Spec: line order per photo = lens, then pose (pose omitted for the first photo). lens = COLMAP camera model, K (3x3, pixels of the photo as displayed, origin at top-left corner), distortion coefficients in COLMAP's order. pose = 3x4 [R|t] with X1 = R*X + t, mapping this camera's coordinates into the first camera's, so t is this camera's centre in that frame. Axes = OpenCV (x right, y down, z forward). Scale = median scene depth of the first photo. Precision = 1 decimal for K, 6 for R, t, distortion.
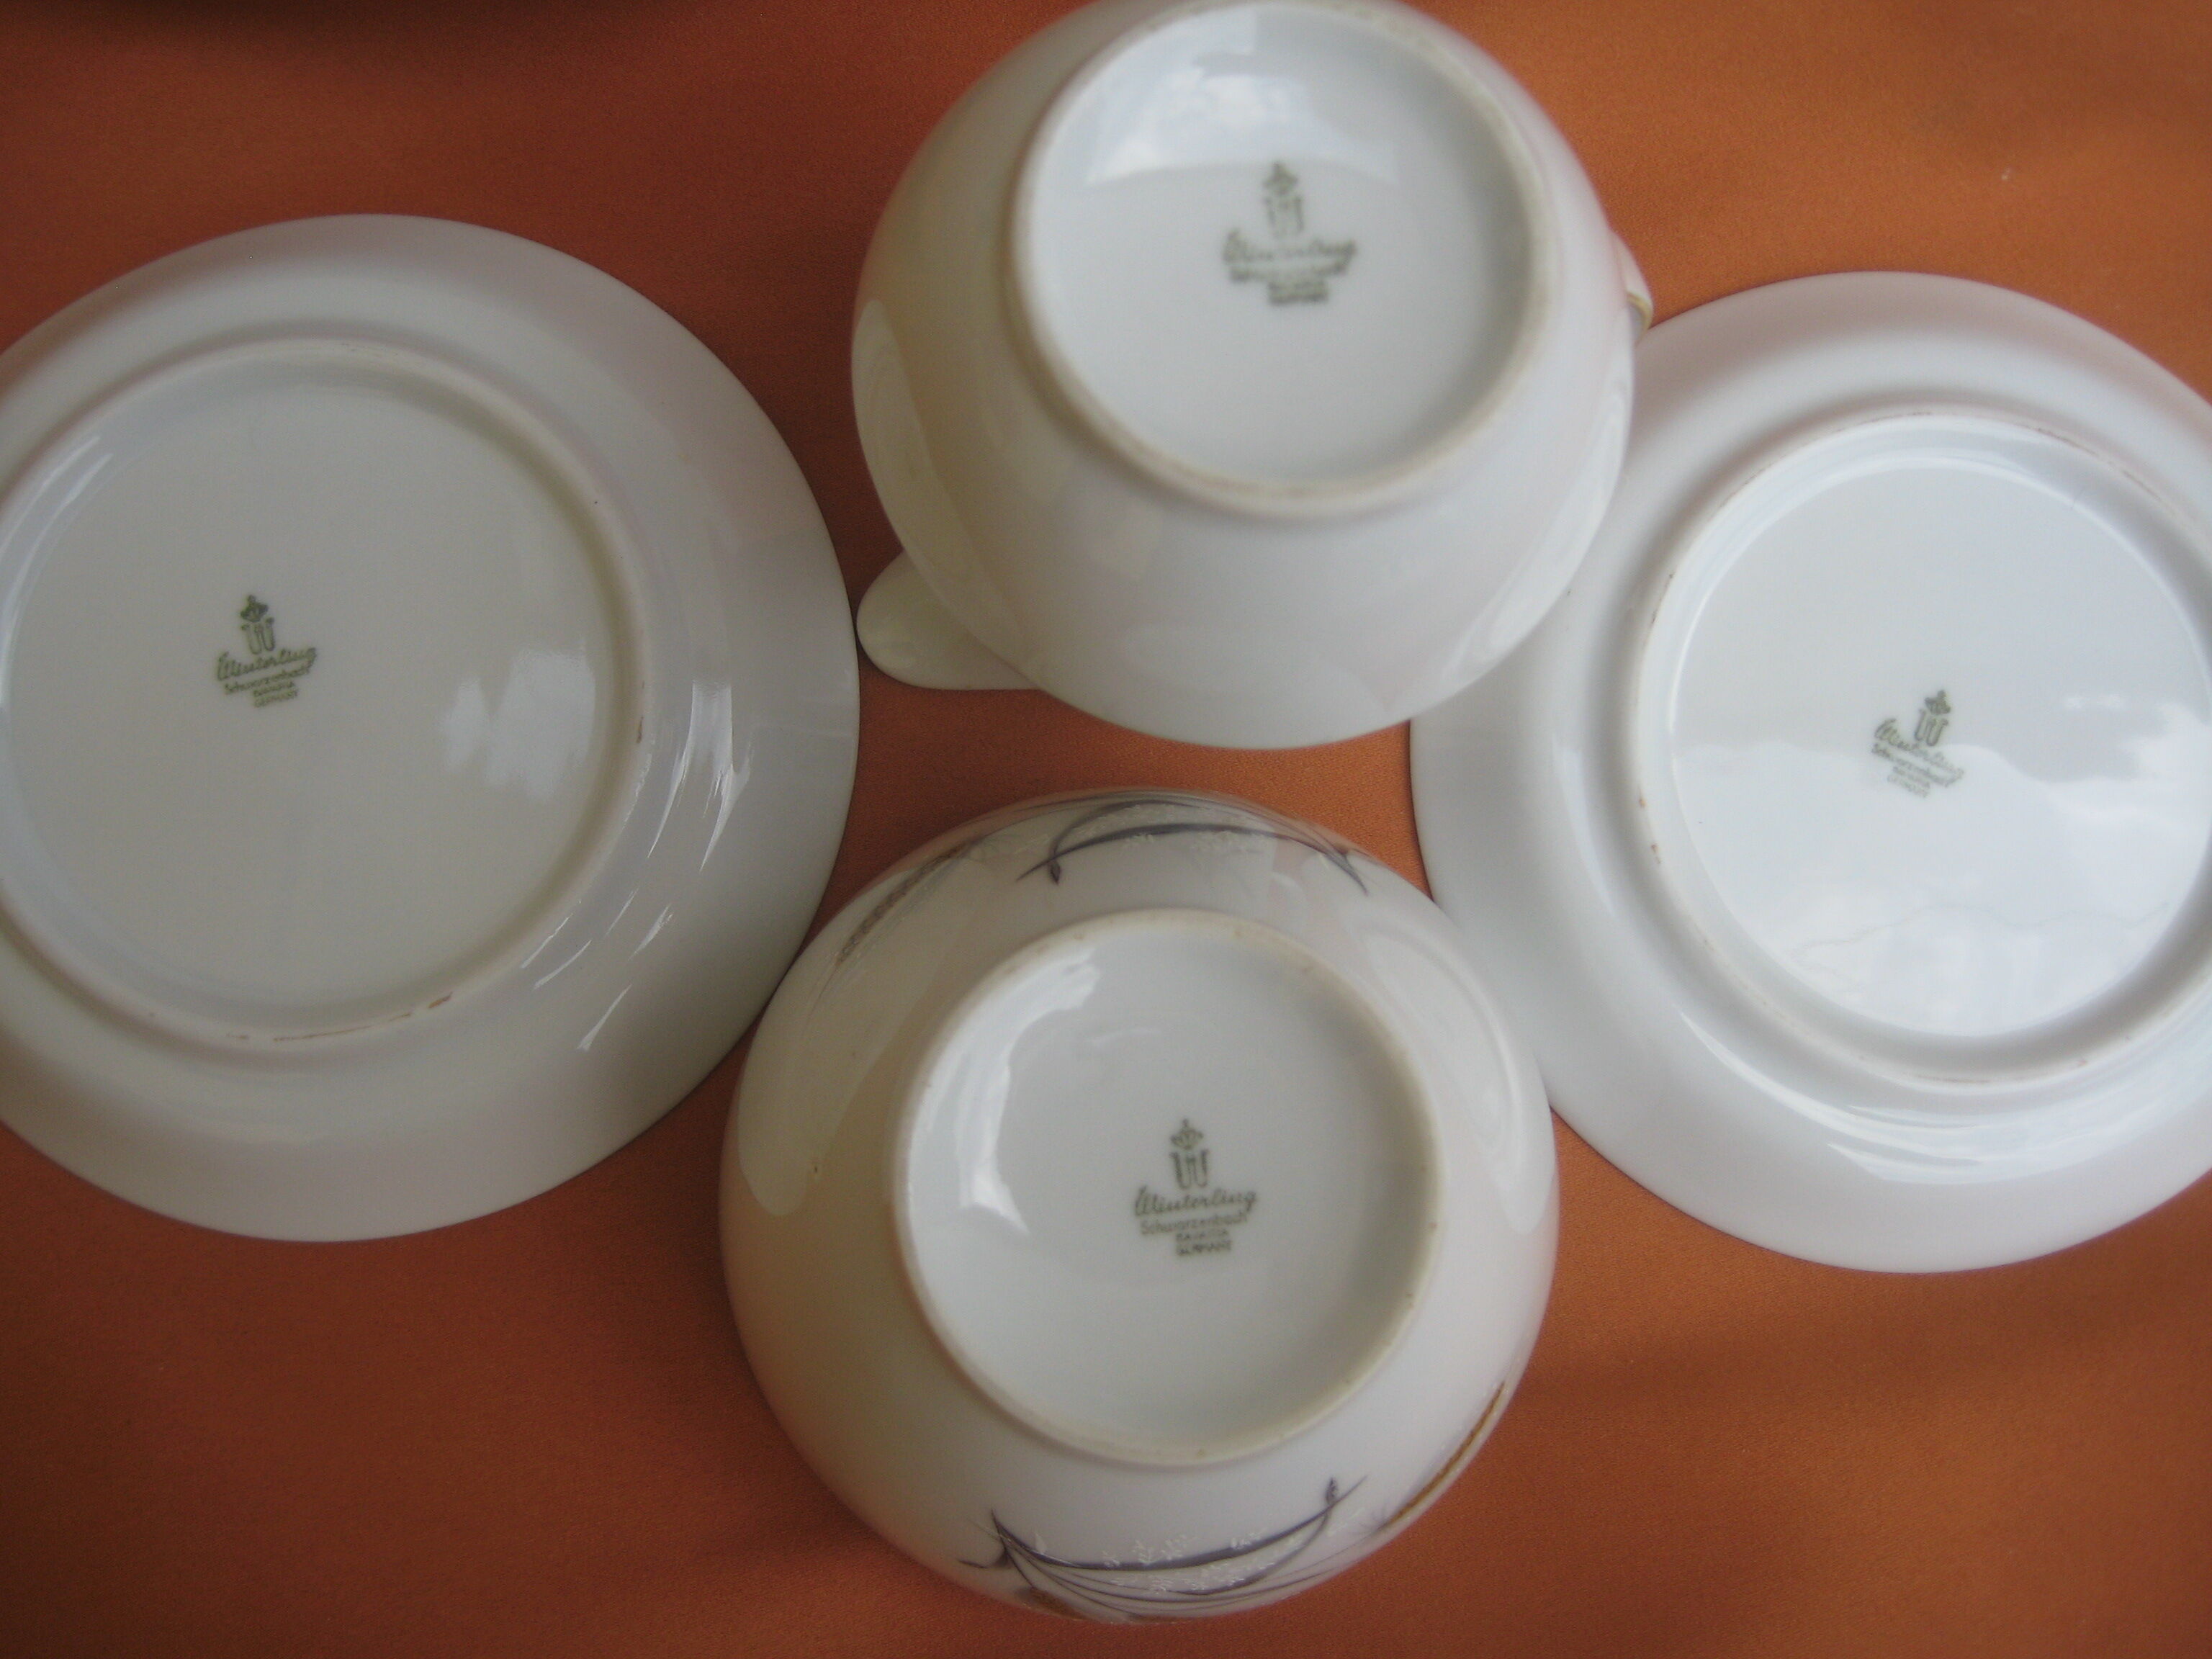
lens RADIAL K [[2419.4, 0, 1103.8], [0, 2419.4, 830.9], [0, 0, 1]] dist [-0.079865, 0.000000]
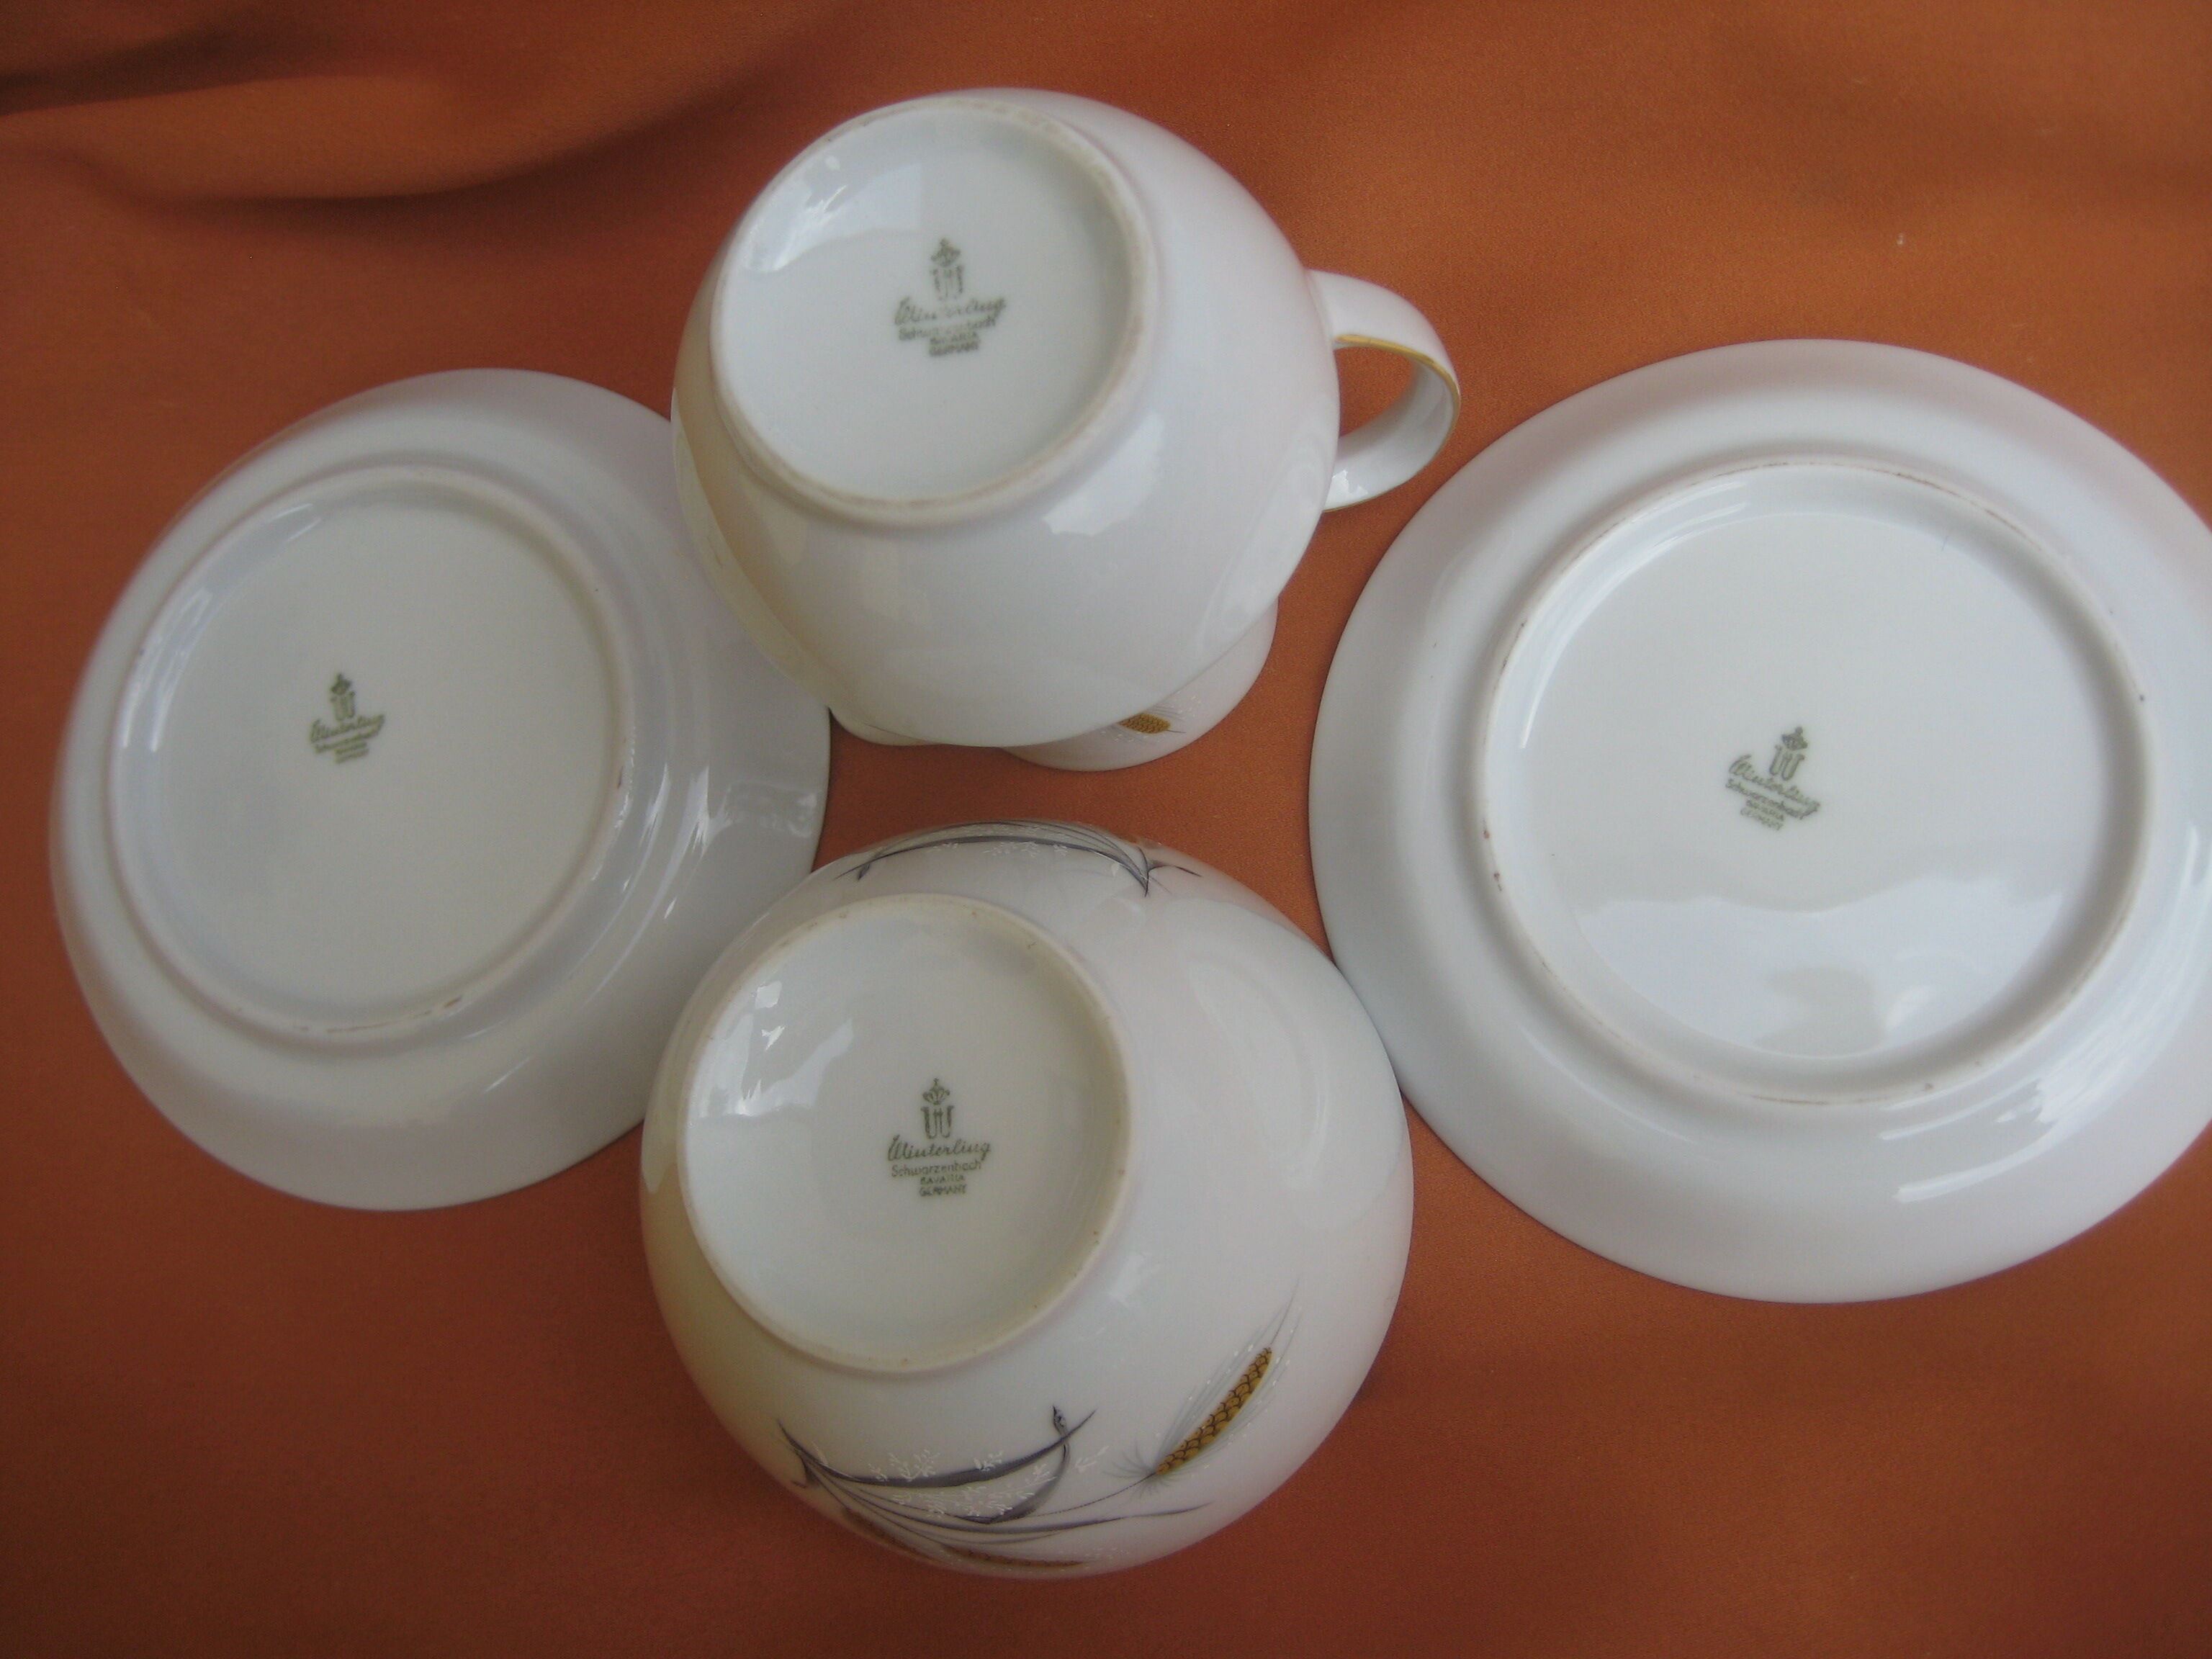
lens RADIAL K [[2419.4, 0, 1196.7], [0, 2419.4, 899.5], [0, 0, 1]] dist [-0.079865, 0.000000]
pose [[0.965727, -0.004097, -0.259527, 0.387686], [-0.016812, 0.996789, -0.078294, 0.106041], [0.259014, 0.079974, 0.962557, -0.060847]]
